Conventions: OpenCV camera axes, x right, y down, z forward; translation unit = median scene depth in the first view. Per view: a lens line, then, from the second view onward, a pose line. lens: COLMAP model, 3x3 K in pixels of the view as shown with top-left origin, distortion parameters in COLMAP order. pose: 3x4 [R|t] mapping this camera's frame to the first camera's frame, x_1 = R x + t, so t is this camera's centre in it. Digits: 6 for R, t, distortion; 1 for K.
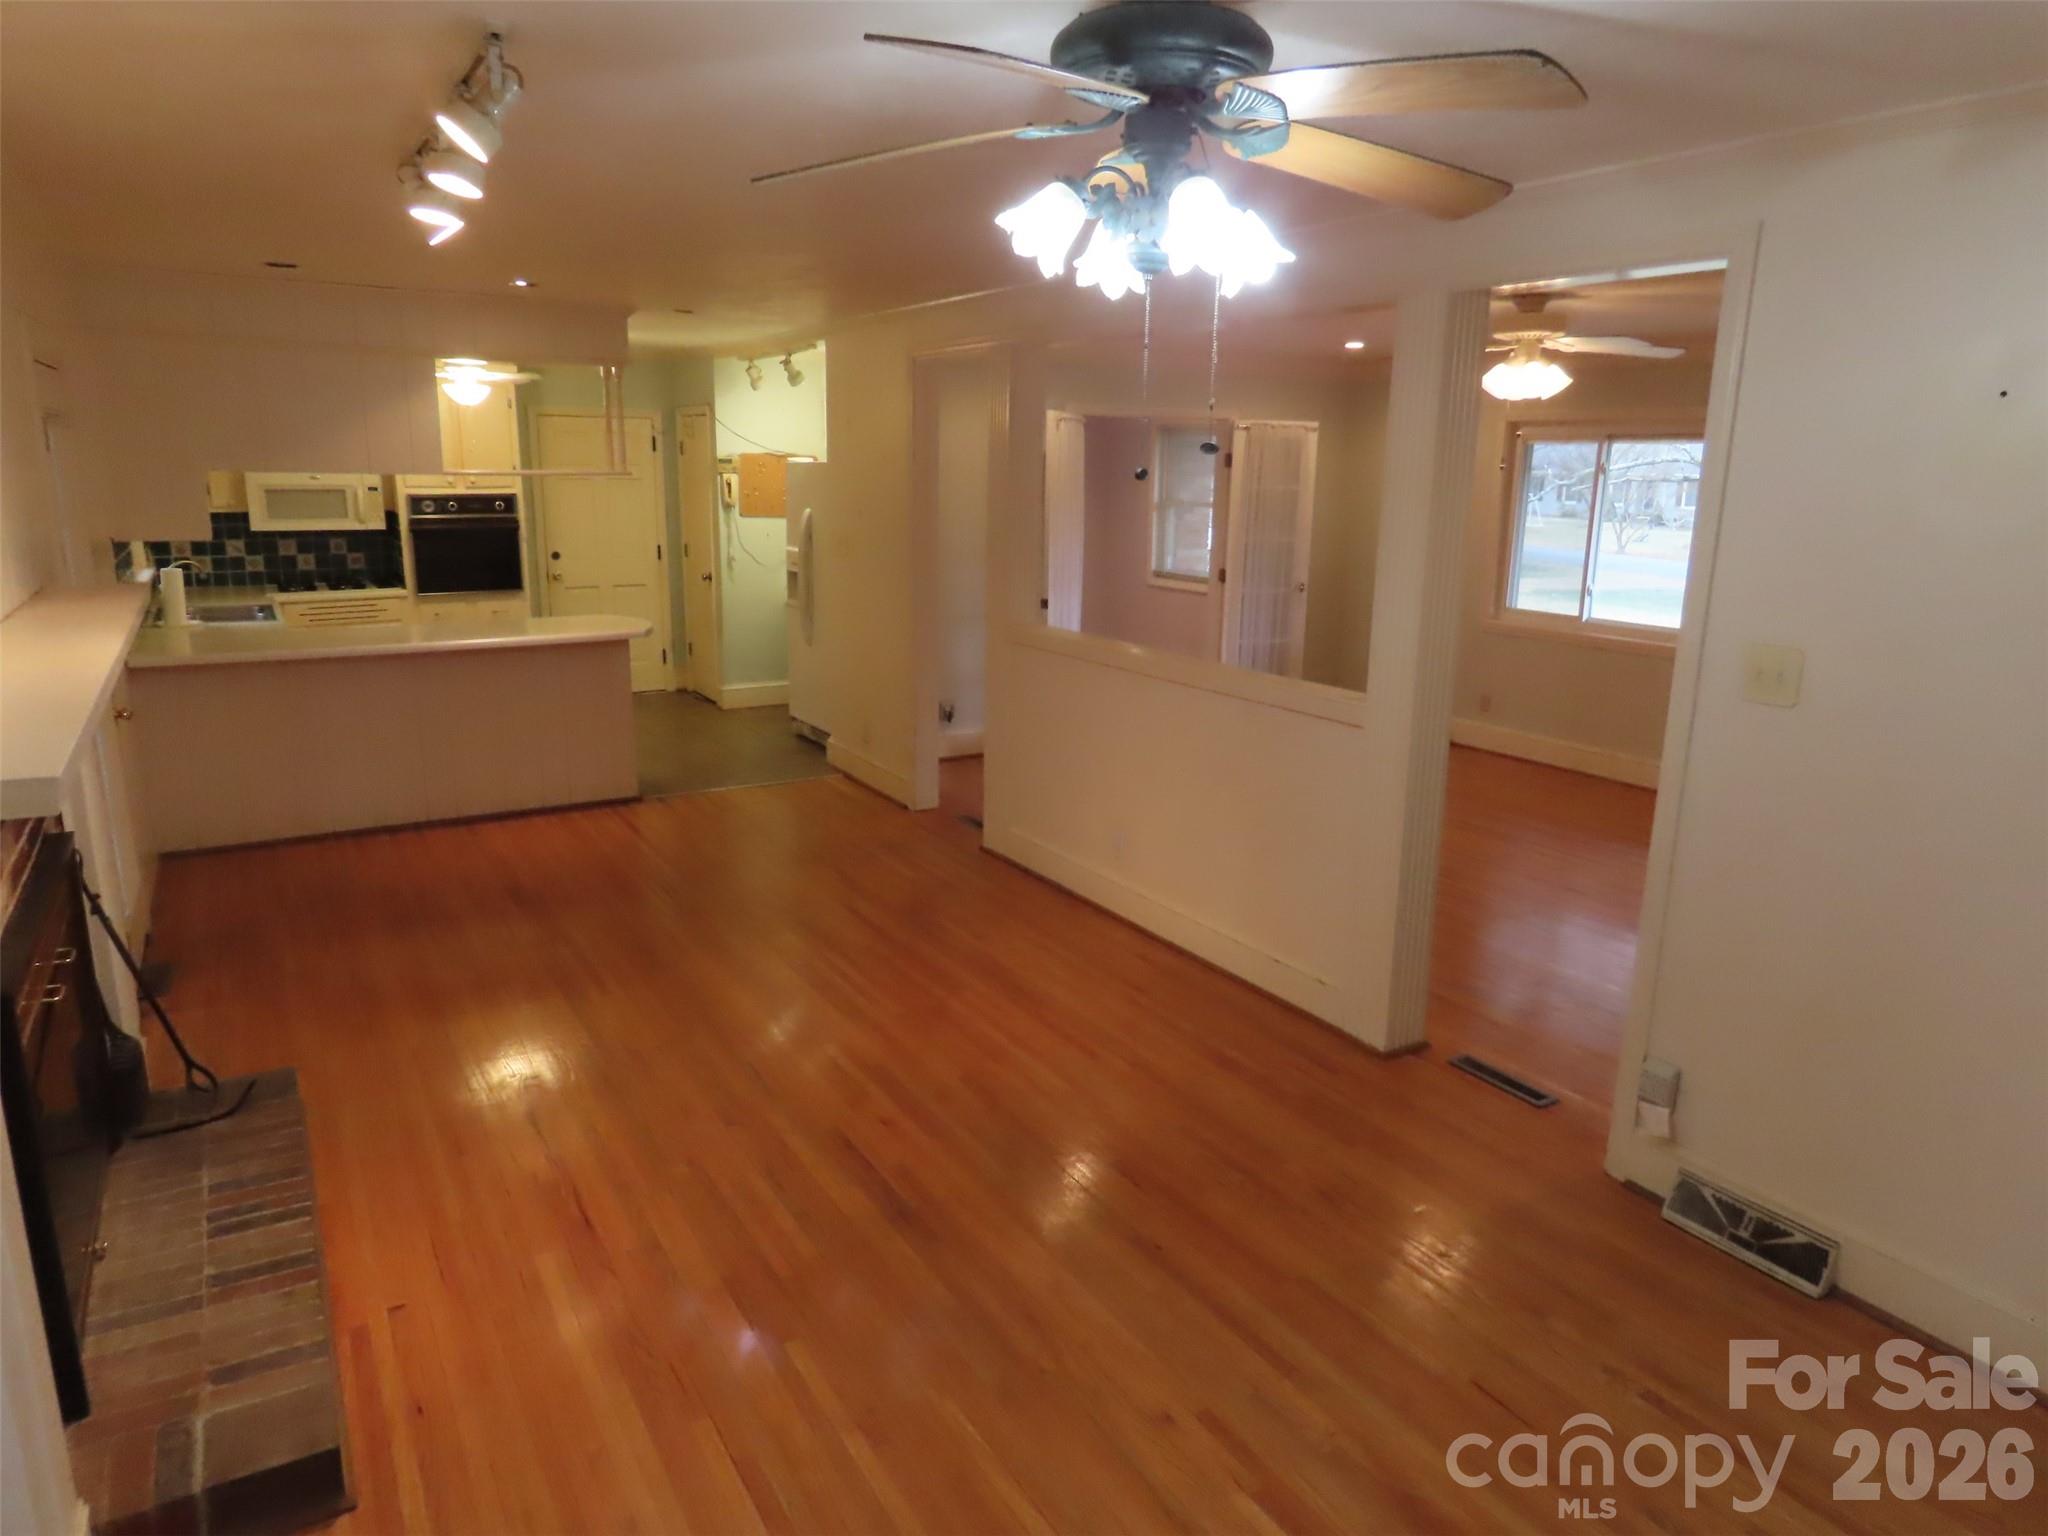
lens RADIAL K [[1305.6, 0, 1024.0], [0, 1305.6, 768.0], [0, 0, 1]] dist [0.002117, 0.003212]
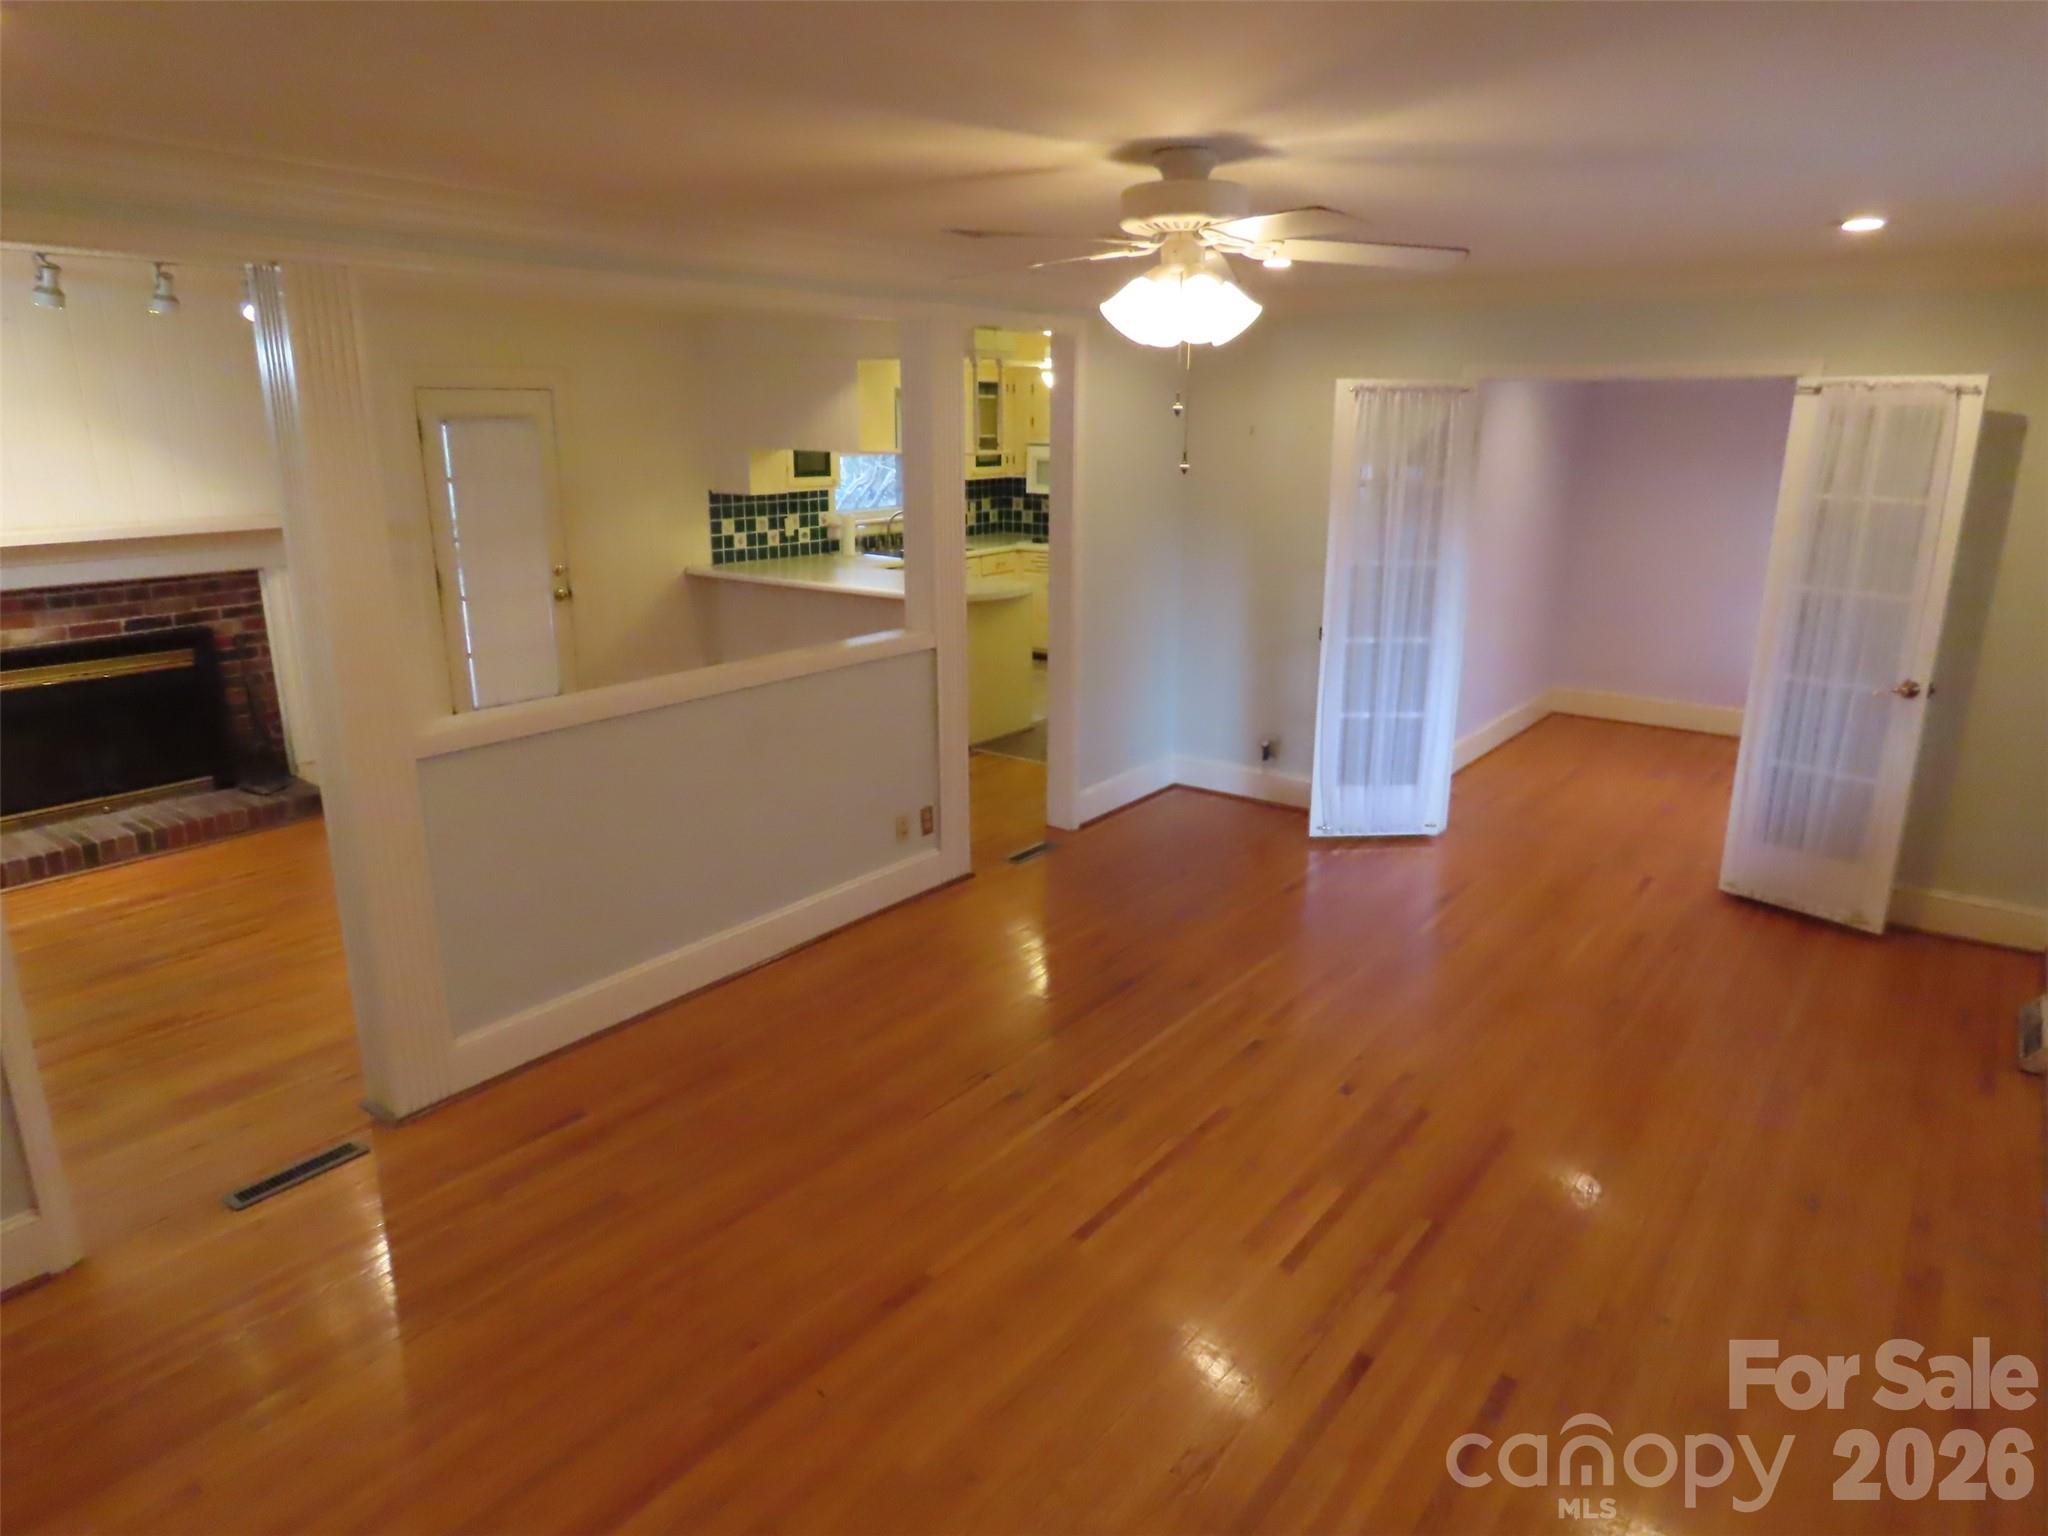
lens RADIAL K [[1293.7, 0, 1024.0], [0, 1293.7, 768.0], [0, 0, 1]] dist [-0.004167, -0.000351]
pose [[0.382207, 0.235667, -0.893520, 0.571778], [-0.214087, 0.963208, 0.162471, -0.119738], [0.898935, 0.129194, 0.418598, 0.474928]]
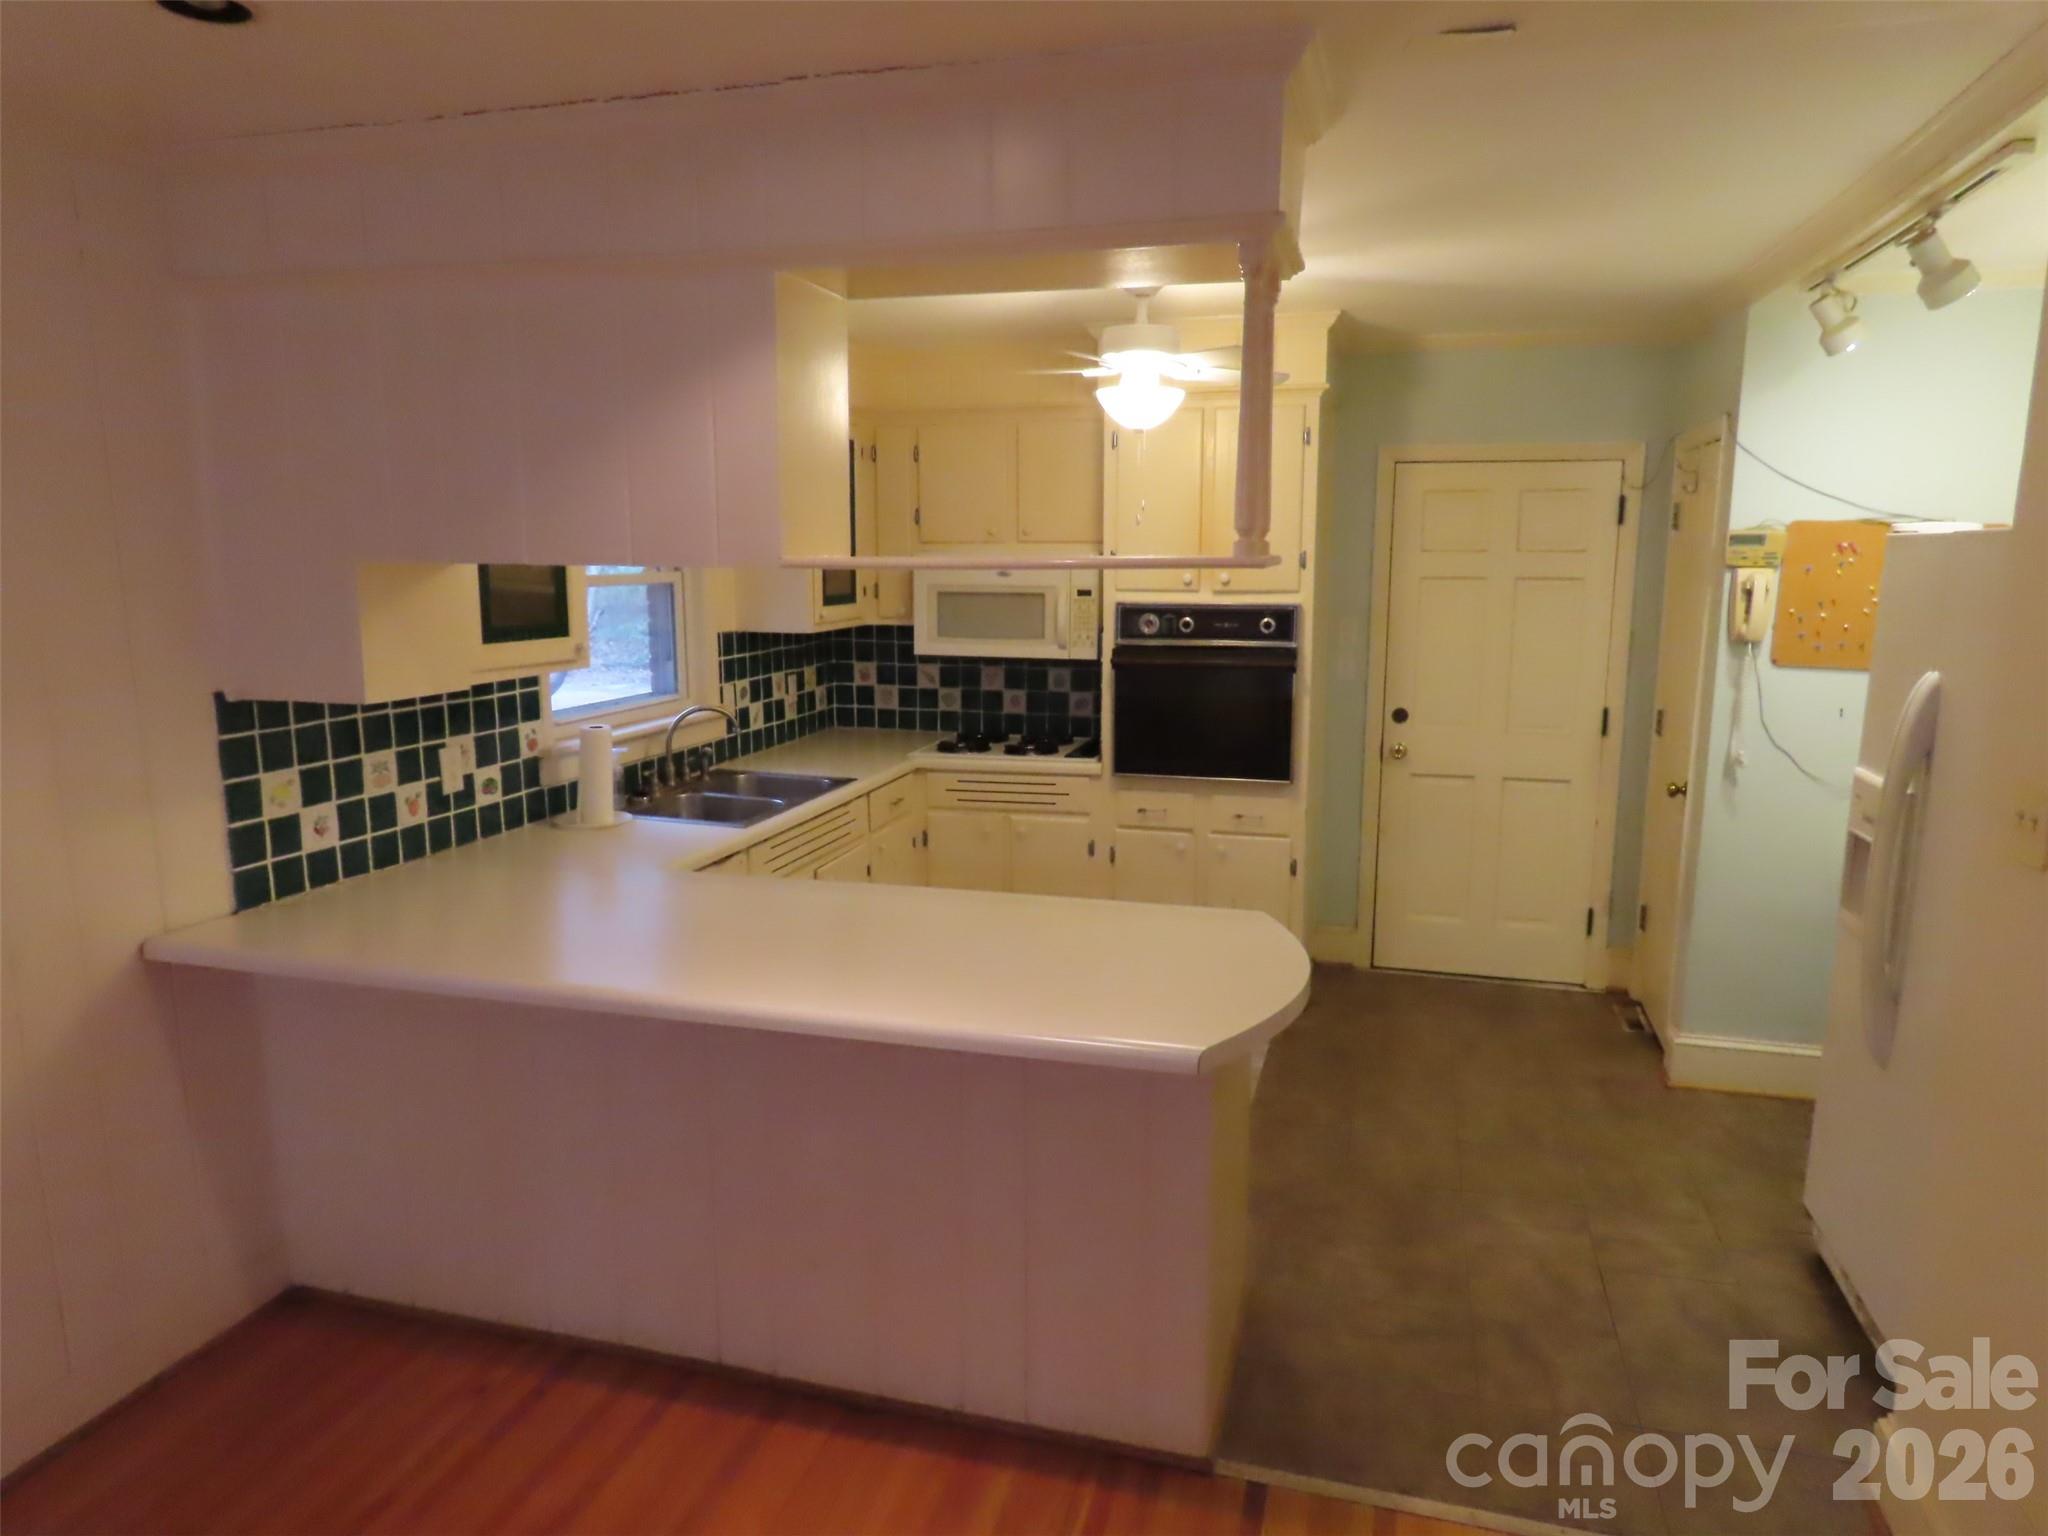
lens RADIAL K [[1305.6, 0, 1024.0], [0, 1305.6, 768.0], [0, 0, 1]] dist [0.002117, 0.003212]
pose [[0.678479, 0.112186, -0.726003, -0.071904], [-0.164417, 0.986390, -0.001231, -0.126272], [0.715984, 0.120202, 0.687691, 0.566319]]
